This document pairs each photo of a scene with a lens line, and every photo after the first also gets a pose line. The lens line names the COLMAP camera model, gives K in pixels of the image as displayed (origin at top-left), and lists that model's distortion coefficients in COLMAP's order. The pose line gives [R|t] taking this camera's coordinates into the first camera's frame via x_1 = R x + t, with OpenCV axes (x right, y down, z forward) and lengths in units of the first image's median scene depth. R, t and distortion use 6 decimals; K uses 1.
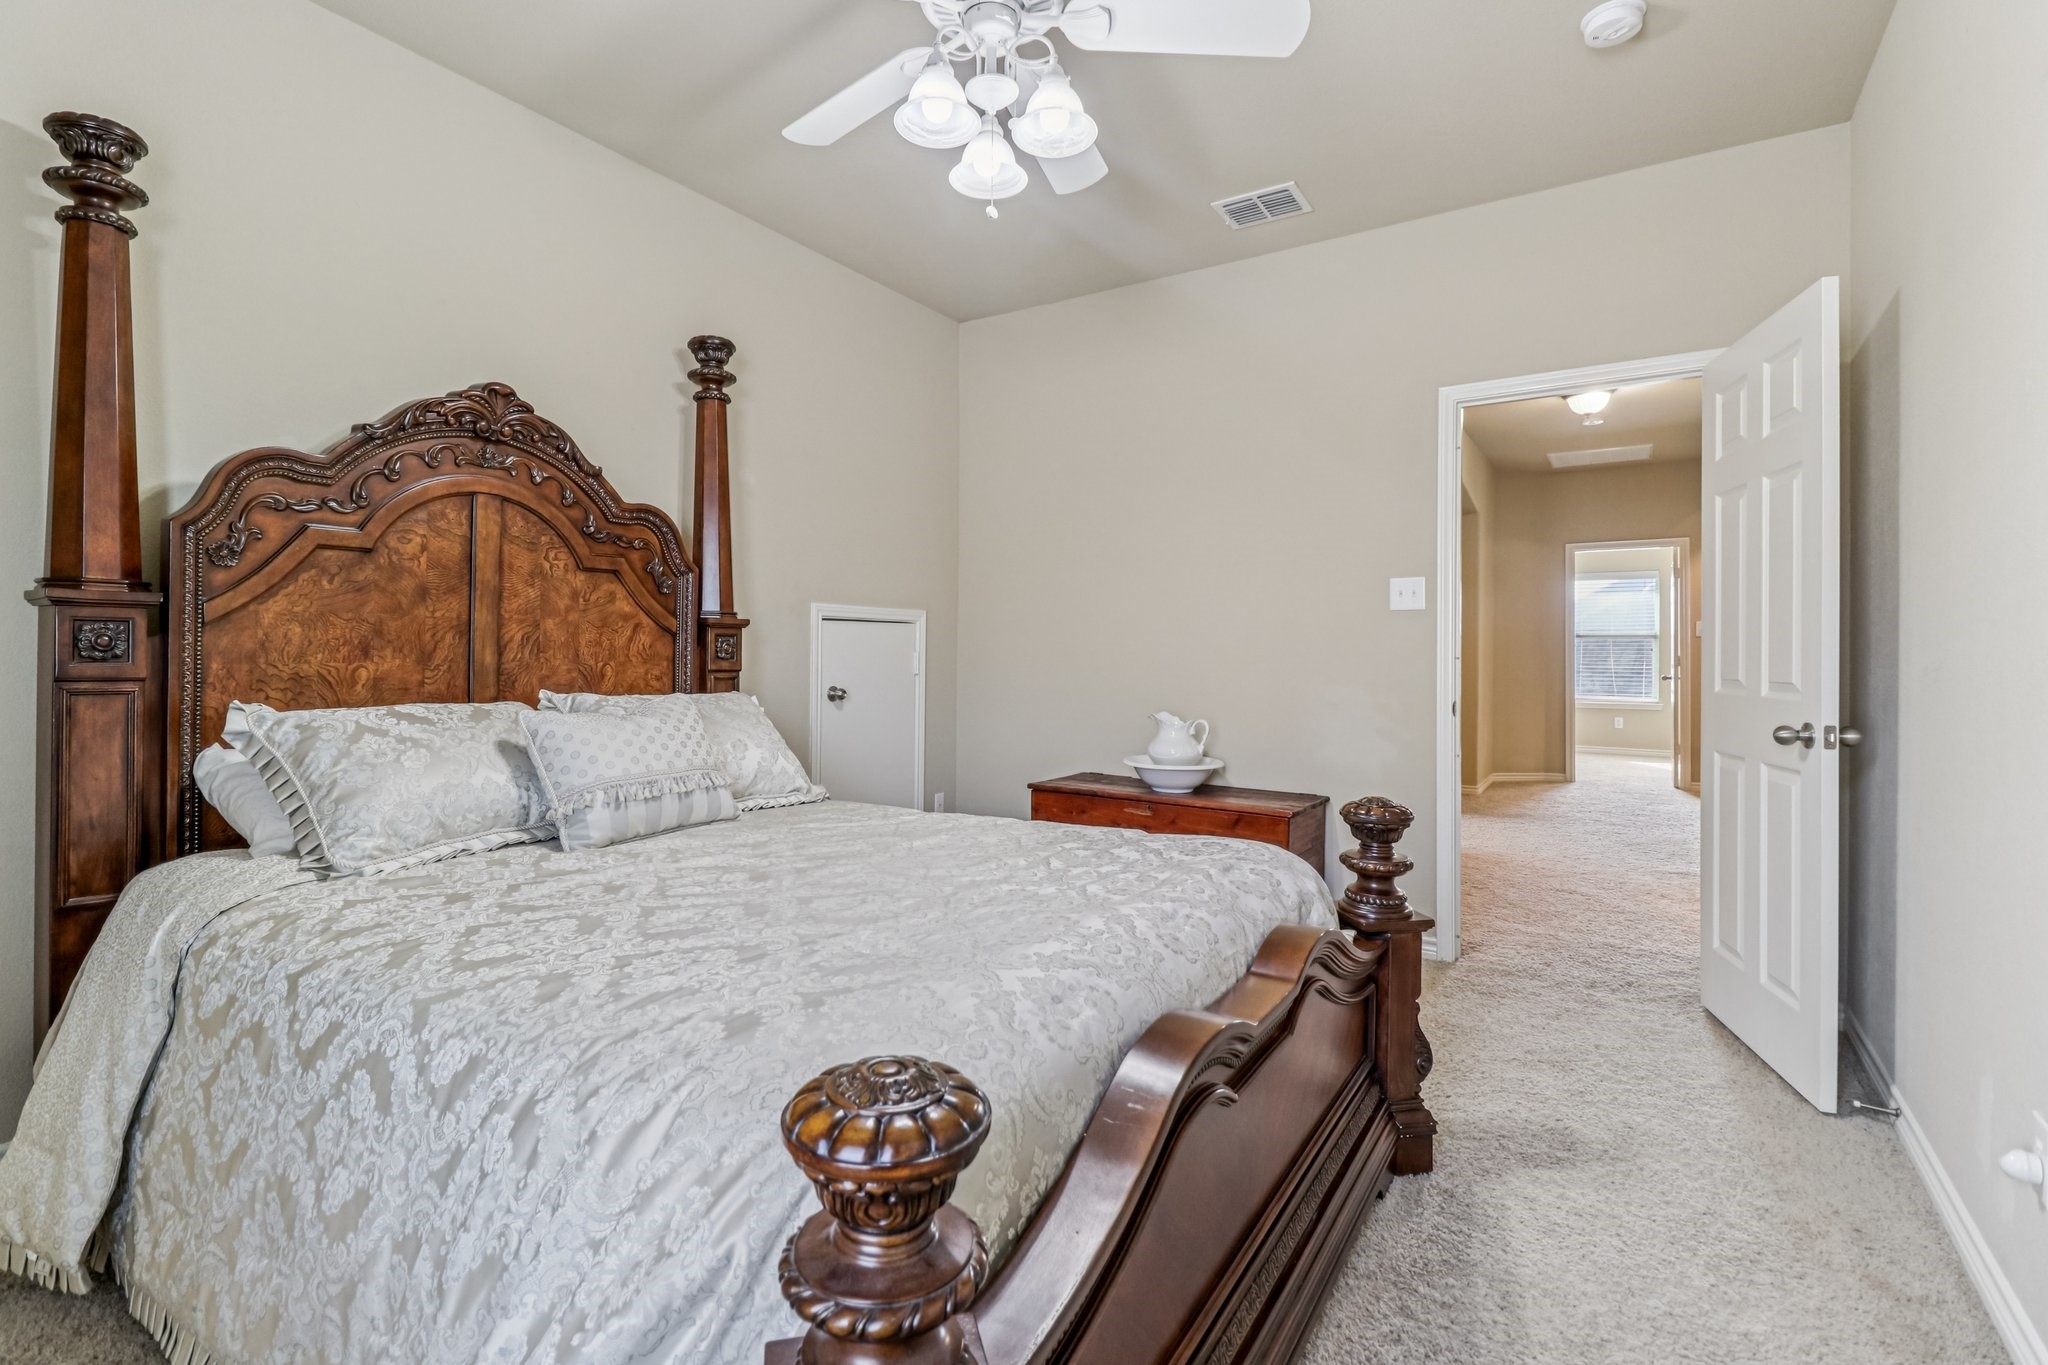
lens RADIAL K [[954.9, 0, 1021.7], [0, 954.9, 649.8], [0, 0, 1]] dist [0.020016, -0.015010]
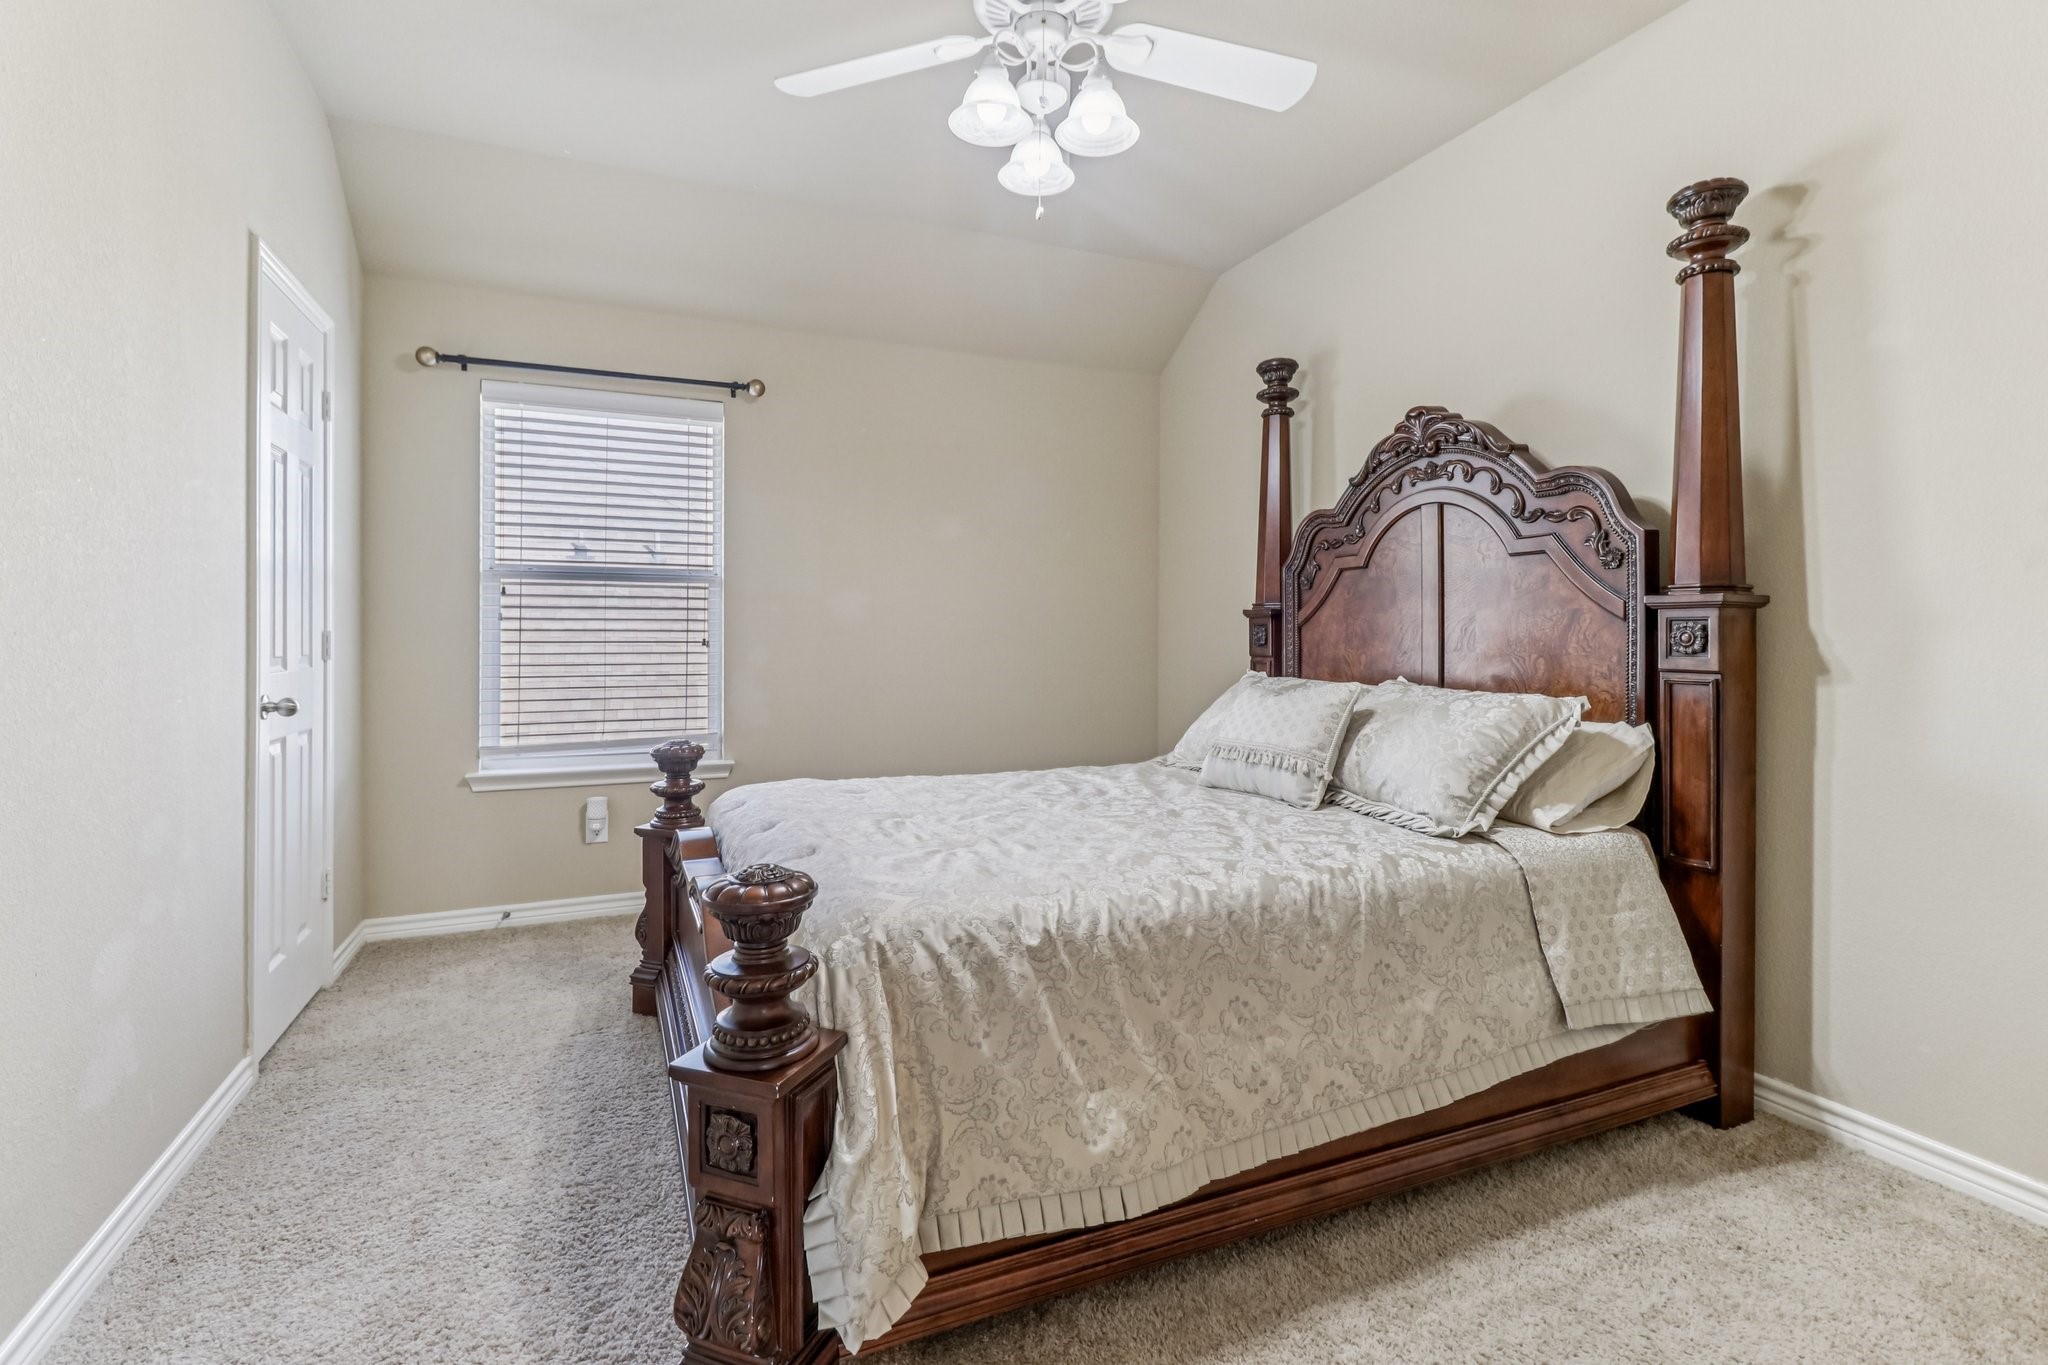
lens RADIAL K [[954.9, 0, 1021.7], [0, 954.9, 649.8], [0, 0, 1]] dist [0.020016, -0.015010]
pose [[-0.558905, -0.004789, -0.829218, 0.569524], [-0.001909, 0.999988, -0.004488, 0.012555], [0.829229, -0.000926, -0.558908, 1.105343]]
